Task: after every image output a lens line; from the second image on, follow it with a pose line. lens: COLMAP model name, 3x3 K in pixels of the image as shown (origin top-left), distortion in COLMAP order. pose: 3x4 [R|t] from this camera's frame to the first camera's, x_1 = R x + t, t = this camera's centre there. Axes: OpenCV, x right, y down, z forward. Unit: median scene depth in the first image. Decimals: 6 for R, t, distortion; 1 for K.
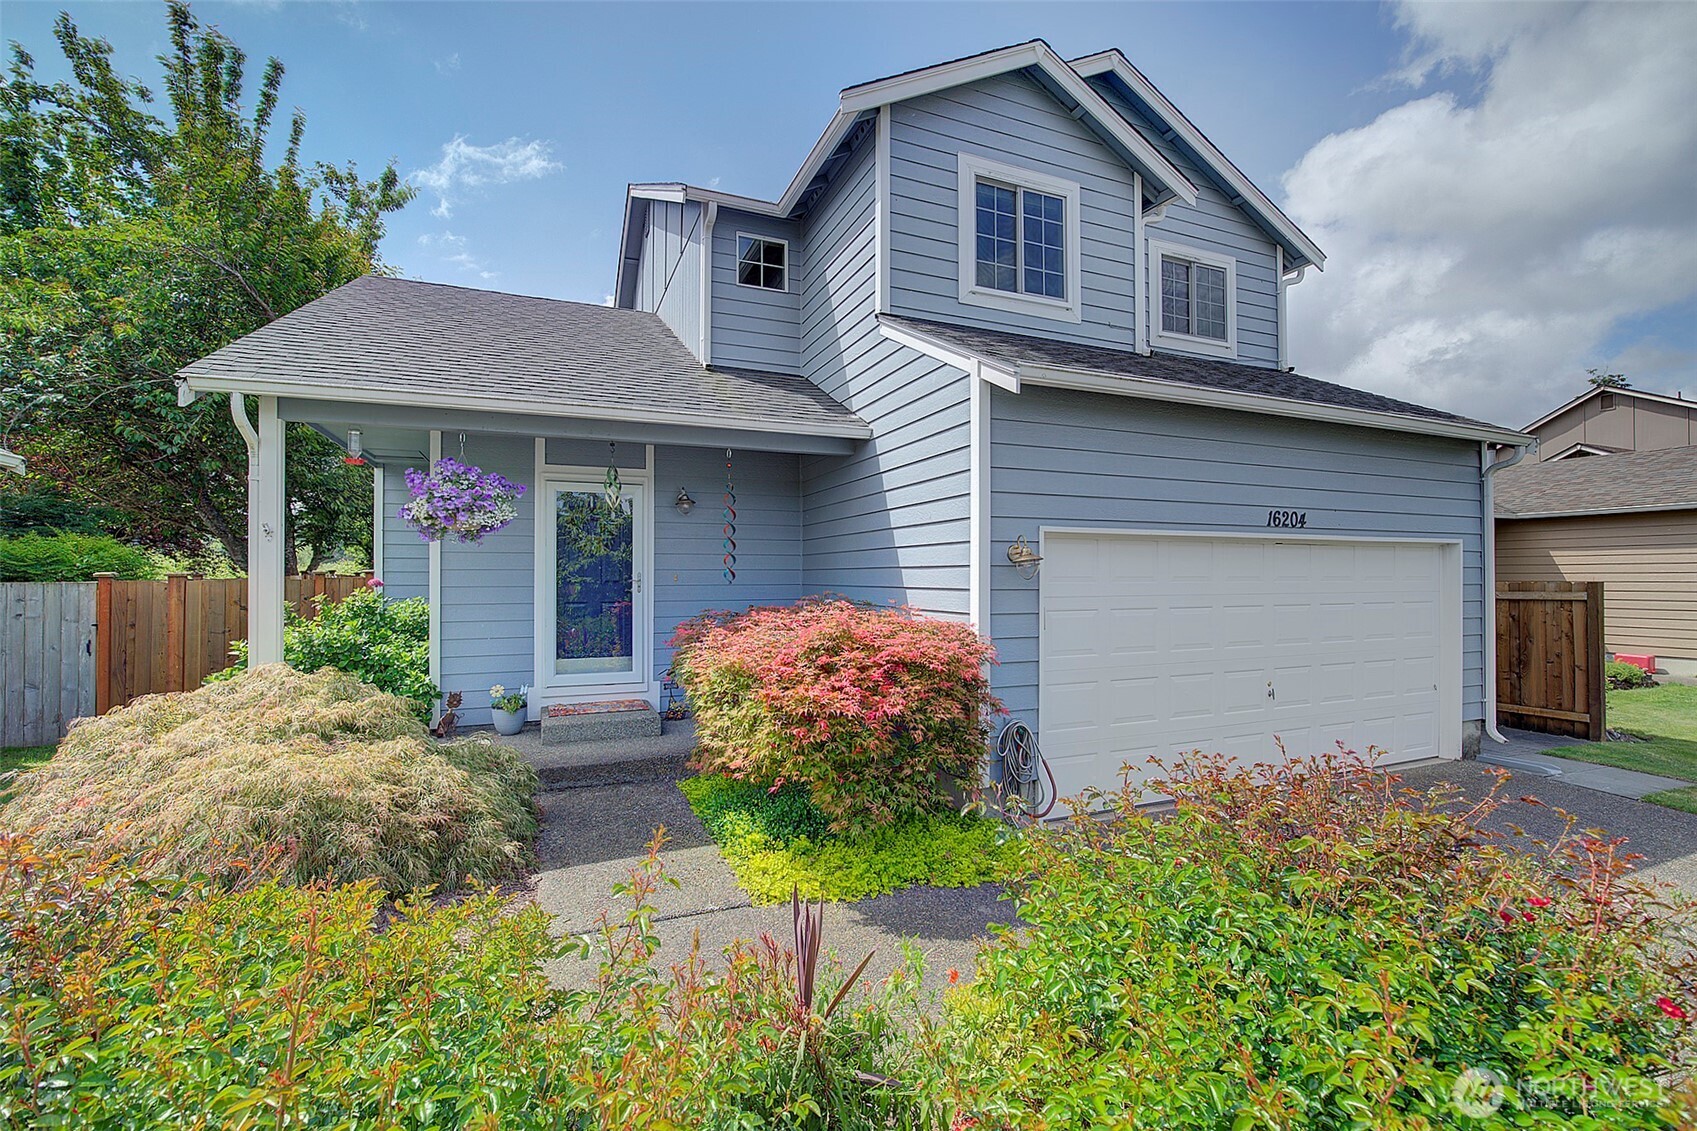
lens RADIAL K [[726.5, 0, 882.5], [0, 726.5, 576.9], [0, 0, 1]] dist [-0.014303, 0.000110]
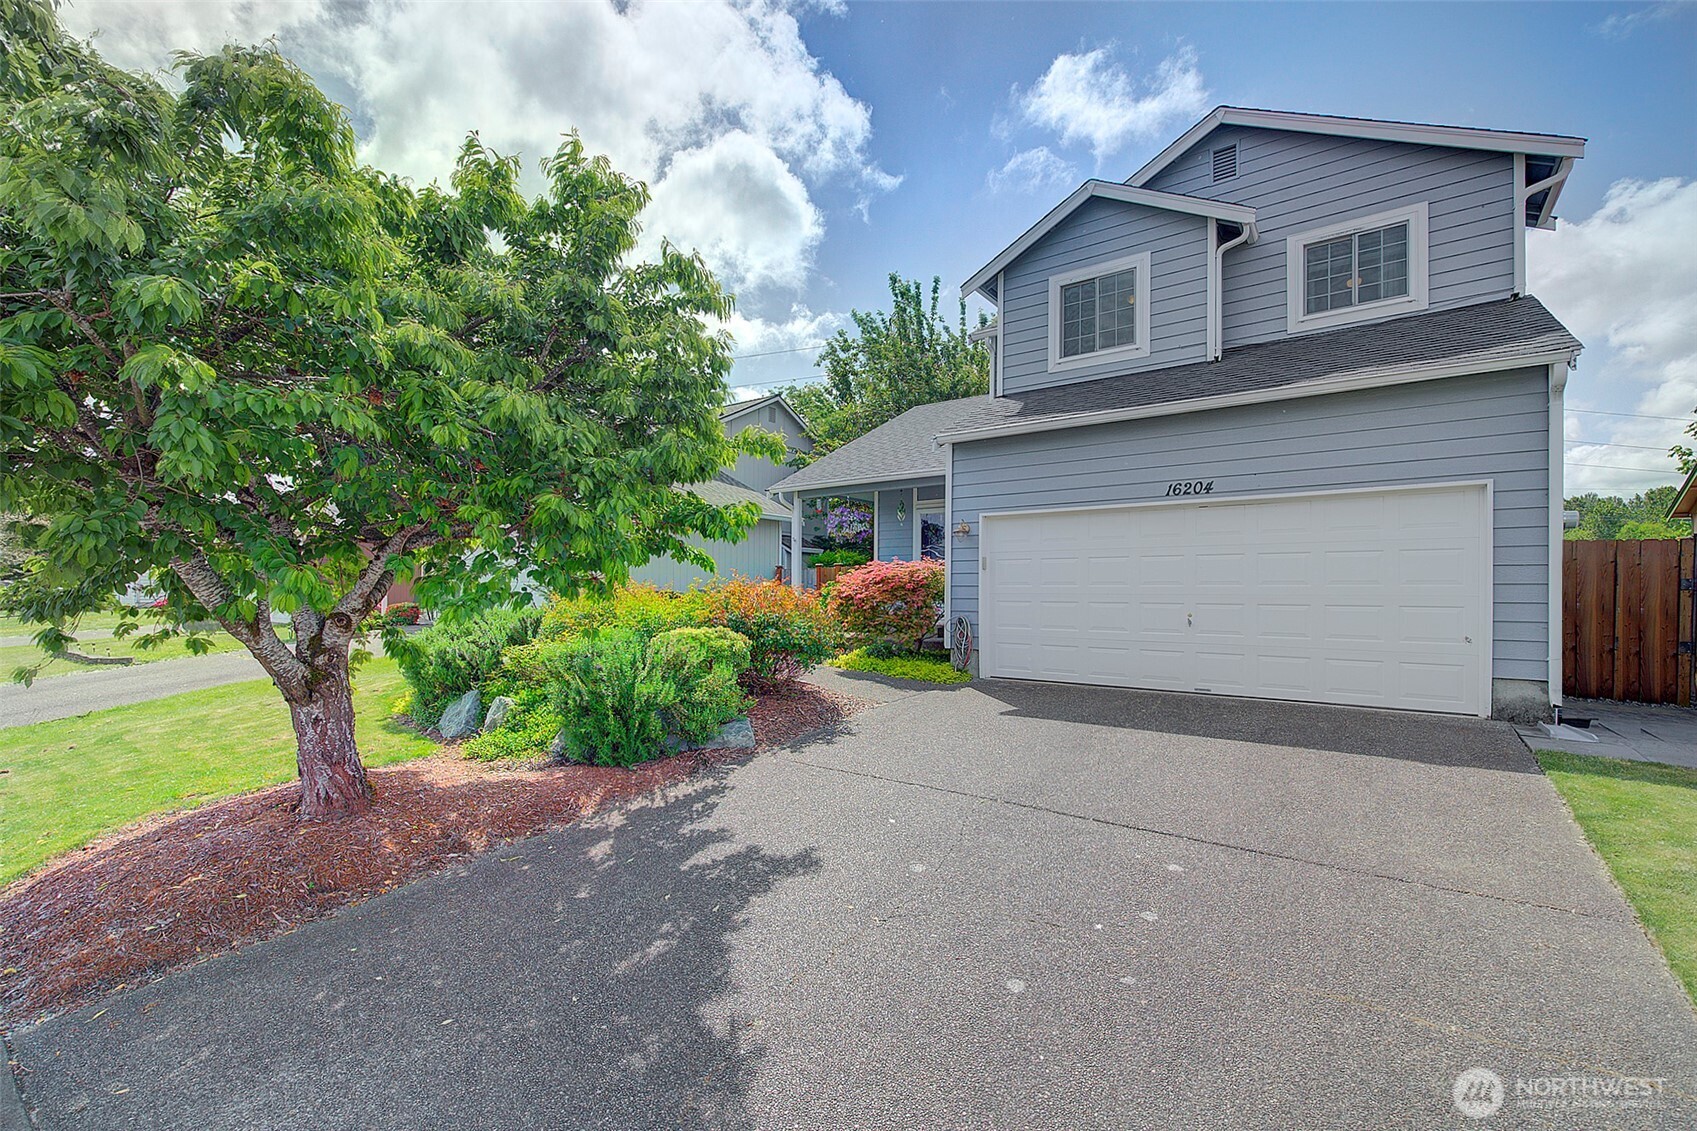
lens RADIAL K [[779.6, 0, 847.7], [0, 779.6, 607.5], [0, 0, 1]] dist [-0.026194, 0.005407]
pose [[0.489104, 0.010667, -0.872160, 1.219686], [-0.005422, 0.999943, 0.009190, 0.103256], [0.872209, 0.000234, 0.489134, -0.180633]]
